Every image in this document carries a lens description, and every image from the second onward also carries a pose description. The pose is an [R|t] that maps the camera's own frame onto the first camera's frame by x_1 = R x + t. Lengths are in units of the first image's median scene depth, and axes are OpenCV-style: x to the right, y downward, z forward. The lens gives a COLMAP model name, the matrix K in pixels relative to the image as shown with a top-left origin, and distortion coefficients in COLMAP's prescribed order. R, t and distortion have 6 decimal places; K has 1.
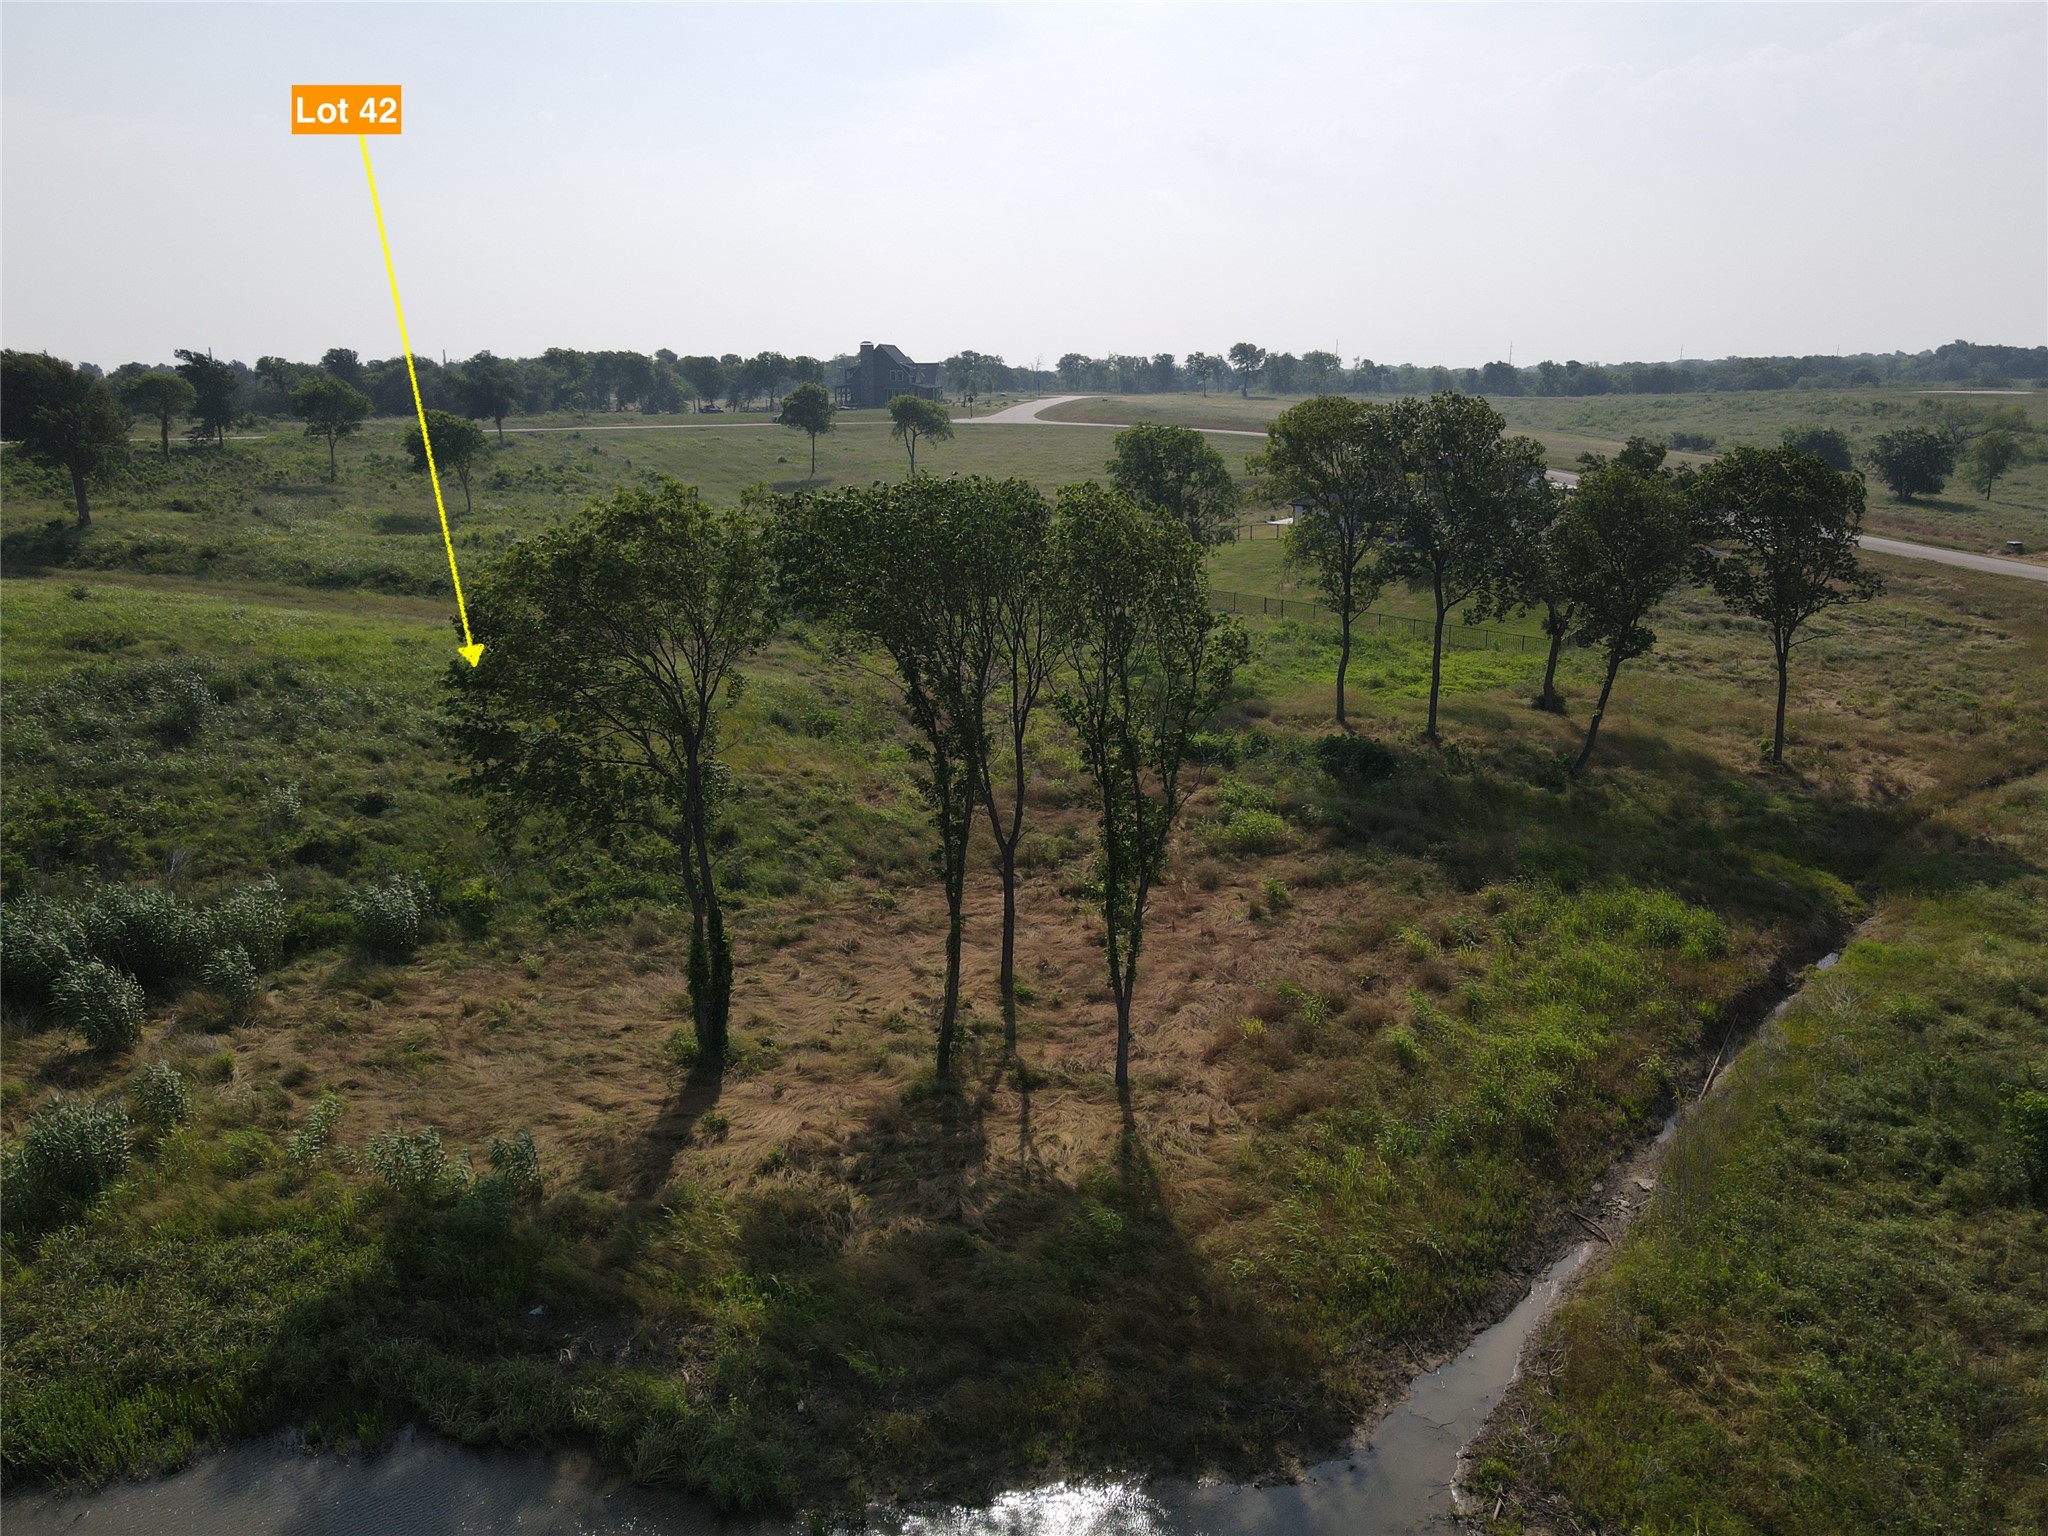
lens RADIAL K [[1490.5, 0, 1021.2], [0, 1490.5, 804.5], [0, 0, 1]] dist [0.008666, 0.019291]
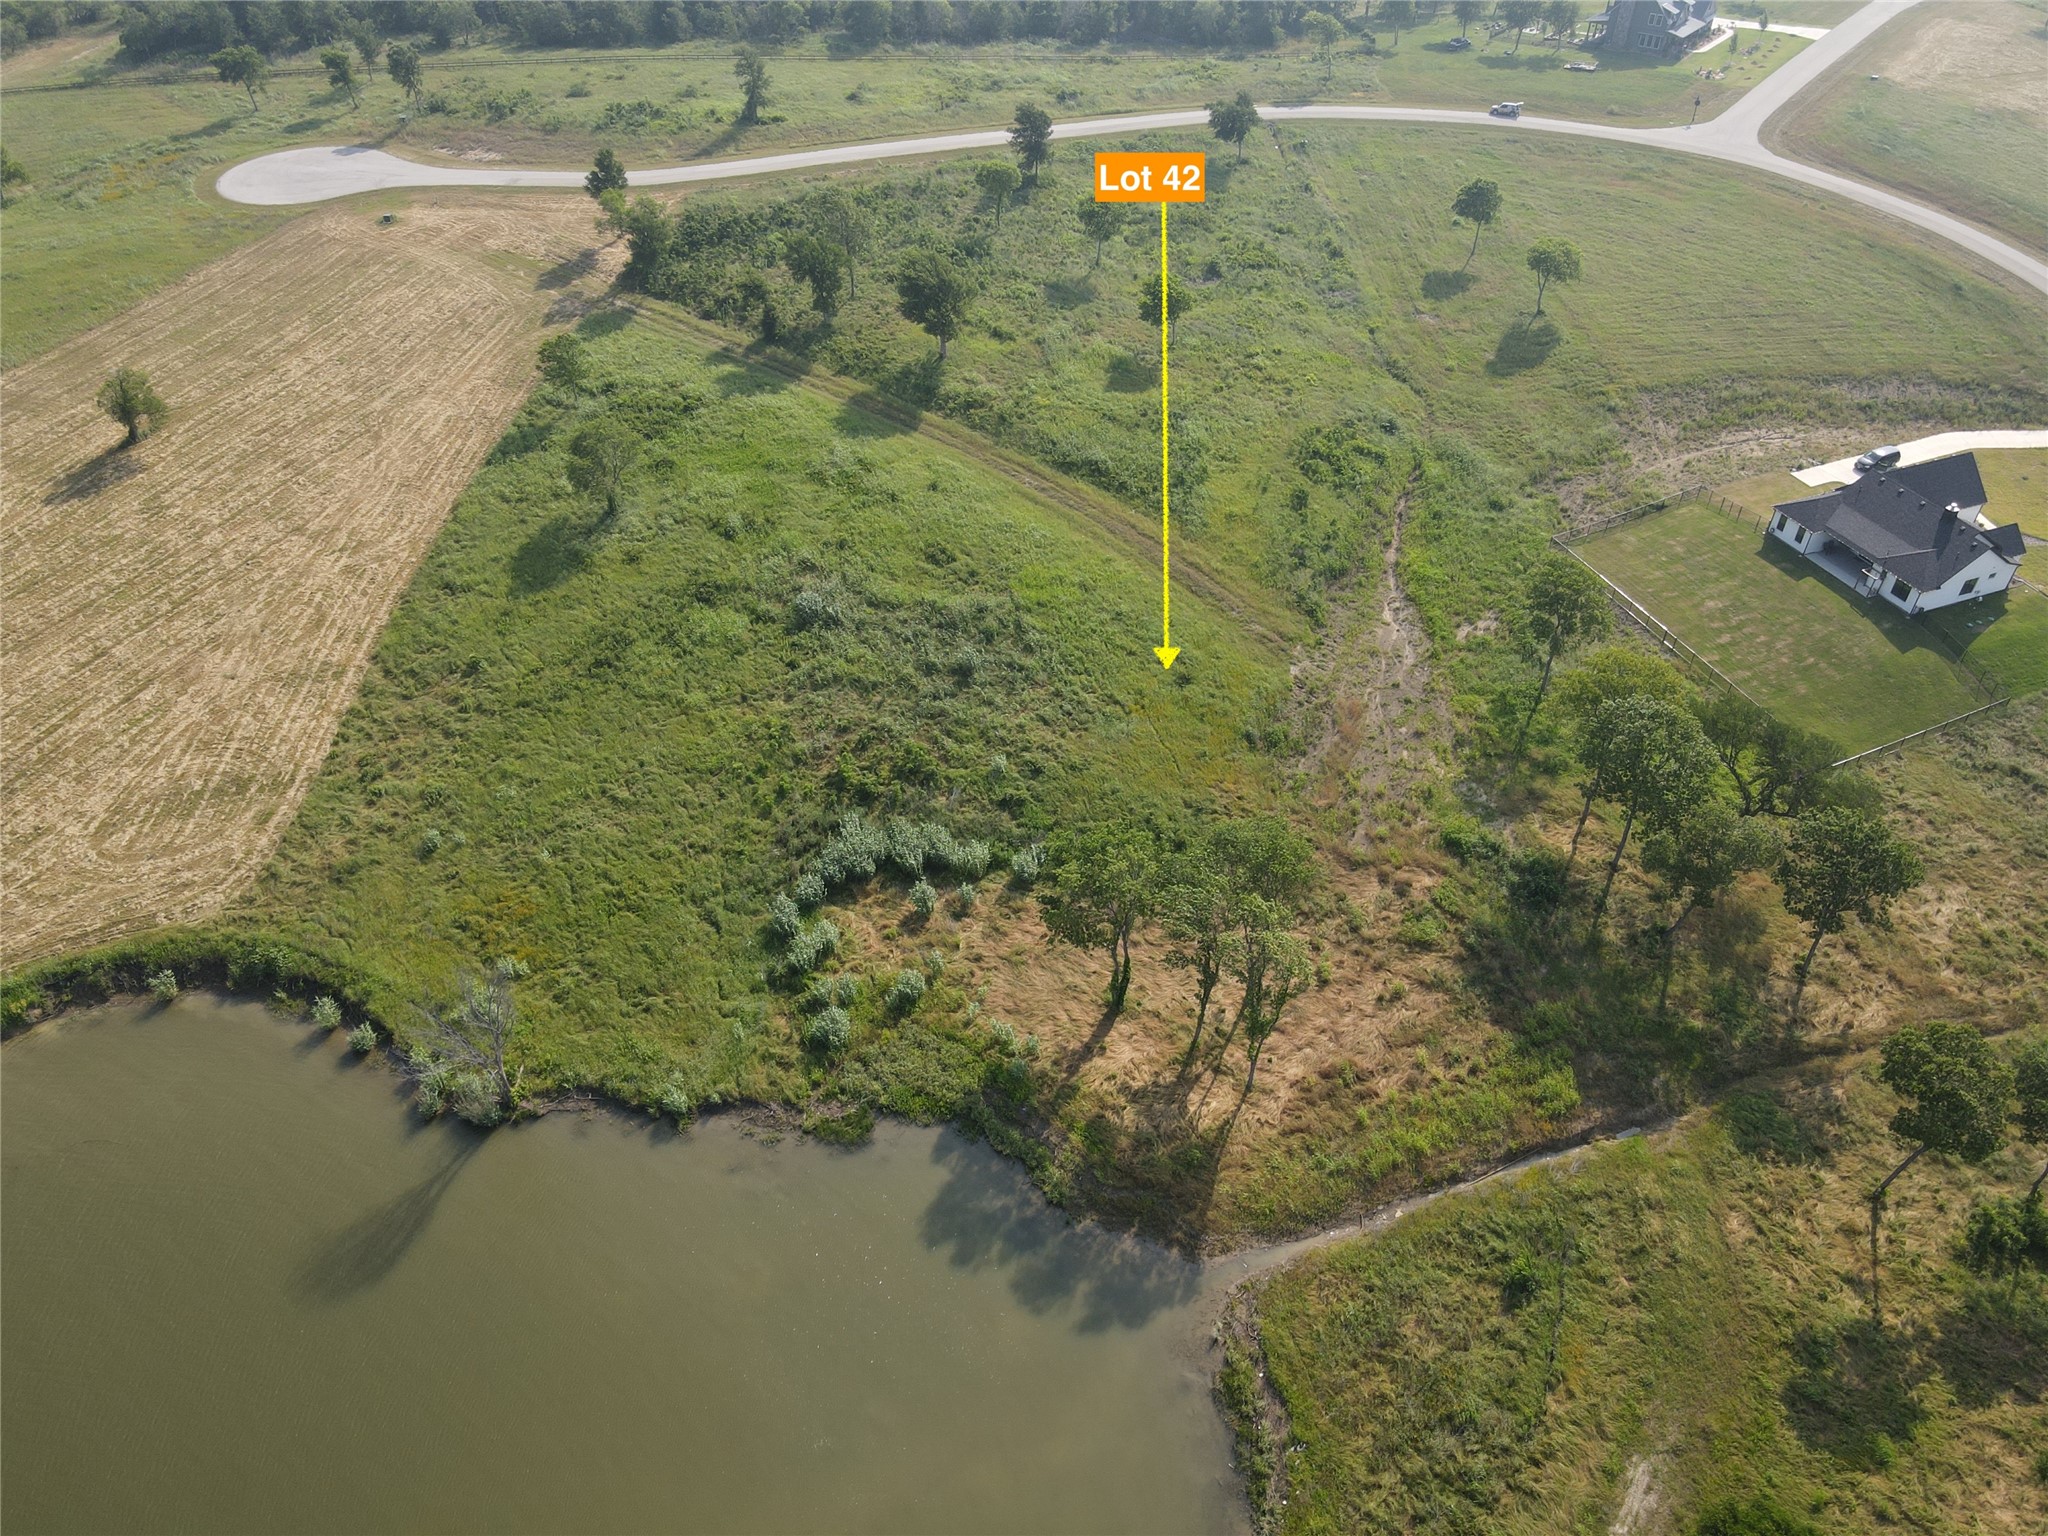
lens RADIAL K [[1490.5, 0, 1019.6], [0, 1490.5, 767.6], [0, 0, 1]] dist [0.008666, 0.019291]
pose [[0.870161, 0.324062, -0.371218, 0.489131], [-0.143640, 0.887427, 0.437996, -1.345802], [0.471367, -0.327806, 0.818753, -1.101506]]
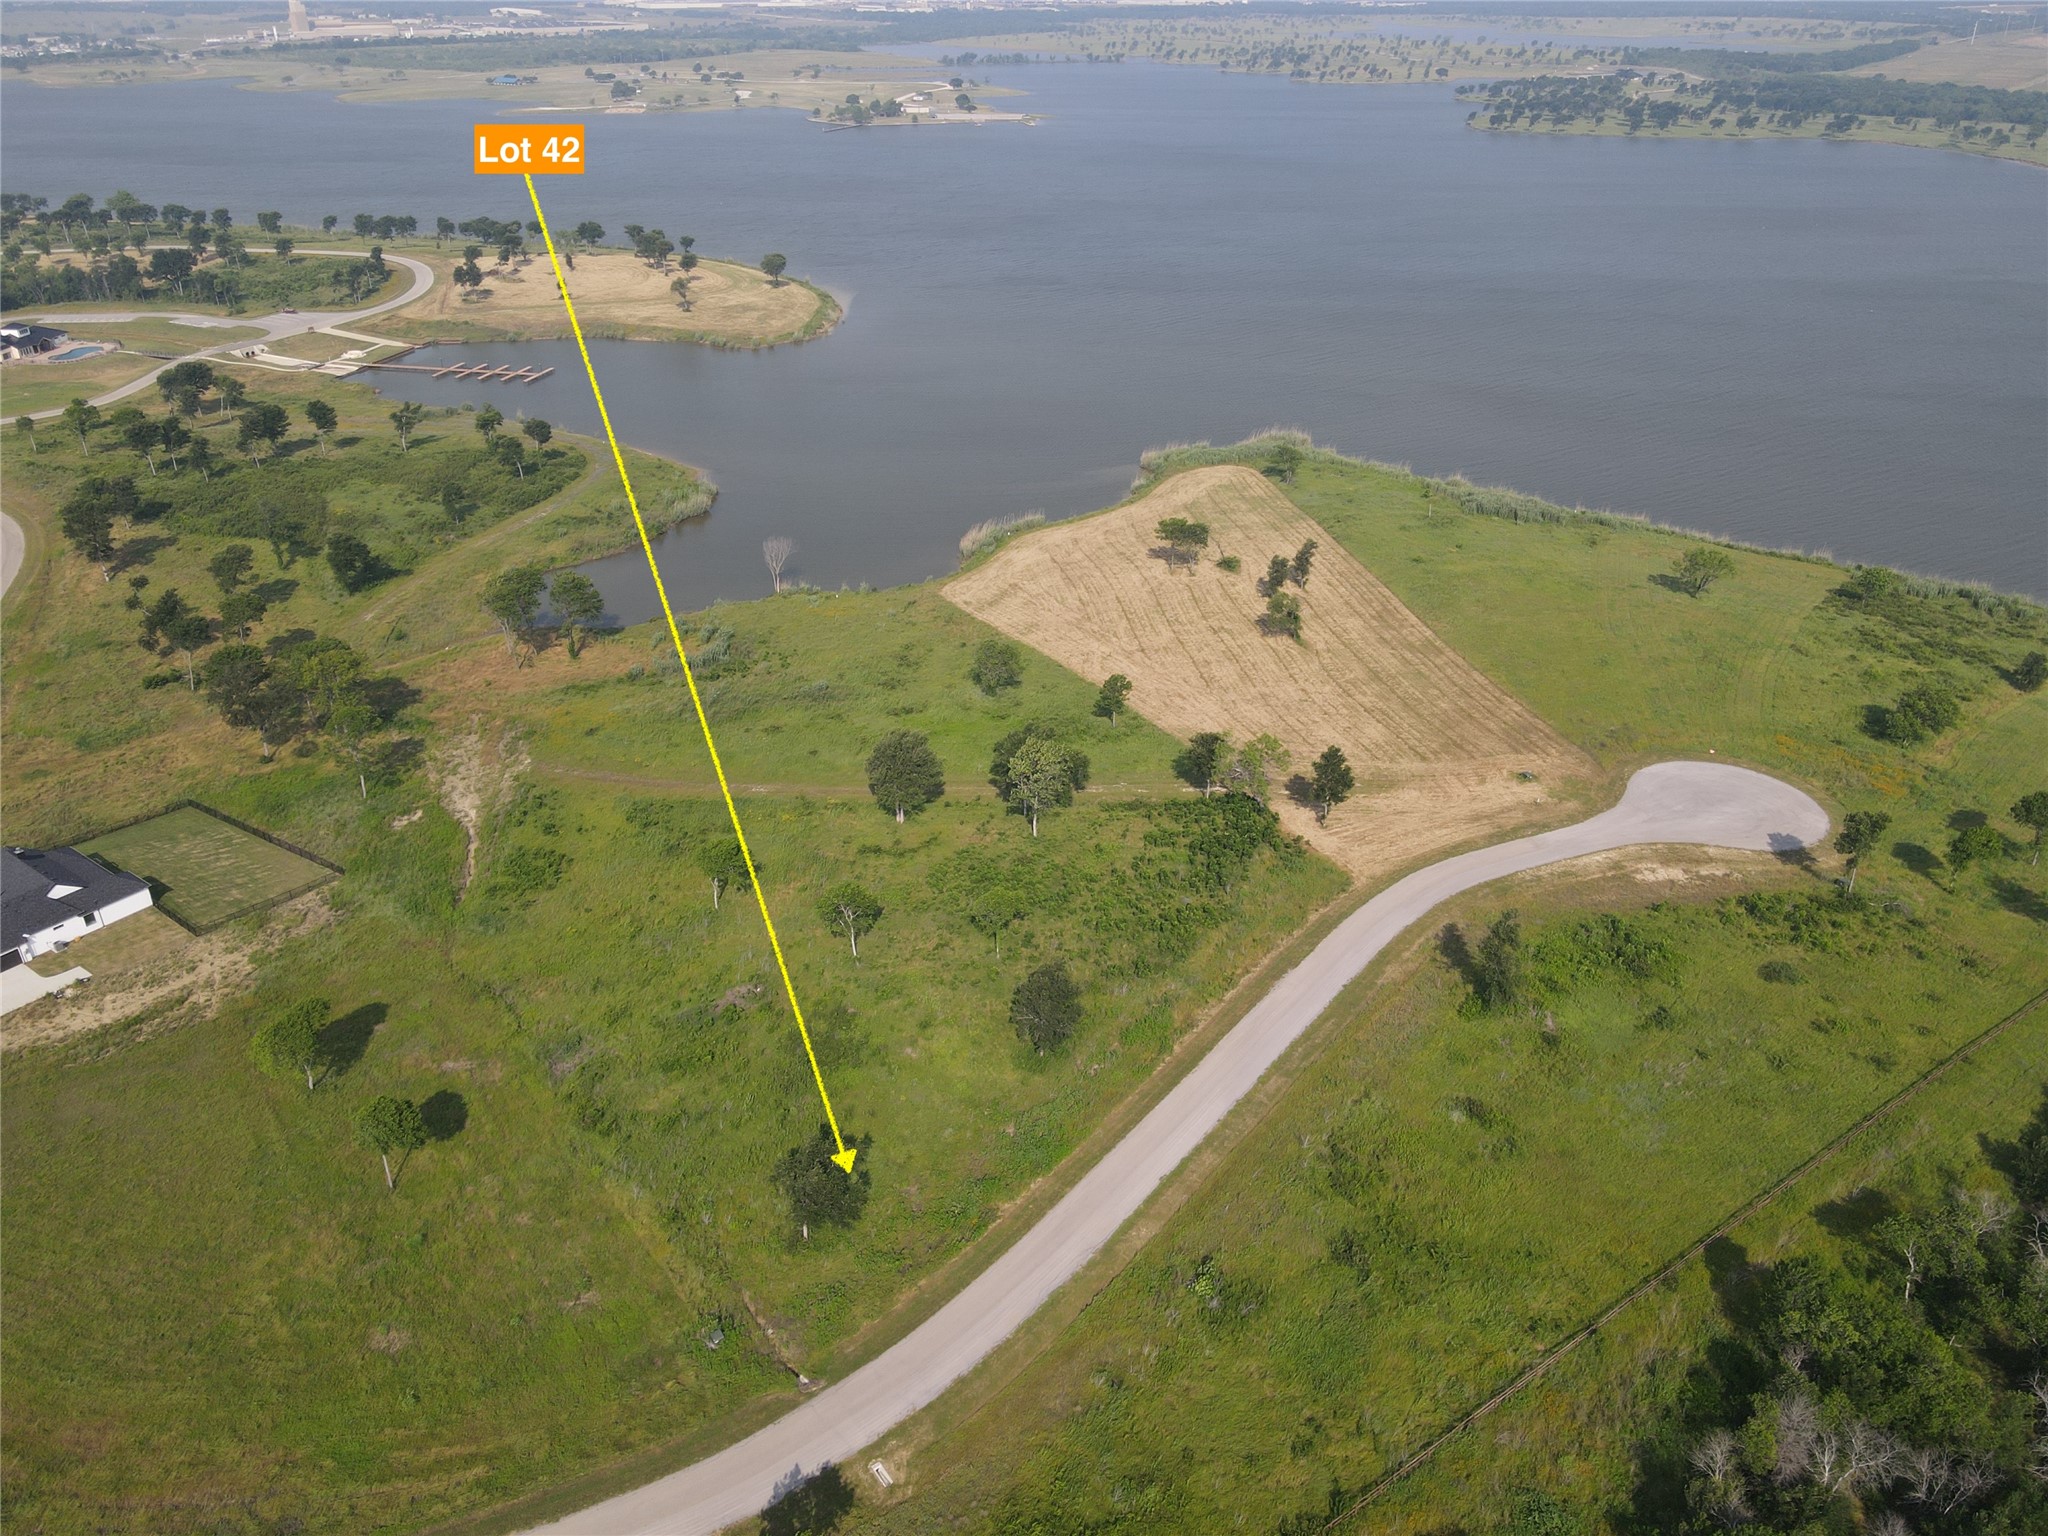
lens RADIAL K [[1490.5, 0, 1018.7], [0, 1490.5, 768.0], [0, 0, 1]] dist [0.008666, 0.019291]
pose [[-0.999270, 0.020617, -0.032167, -1.877393], [-0.007573, 0.718334, 0.695658, -3.895414], [0.037449, 0.695393, -0.717653, 5.929833]]
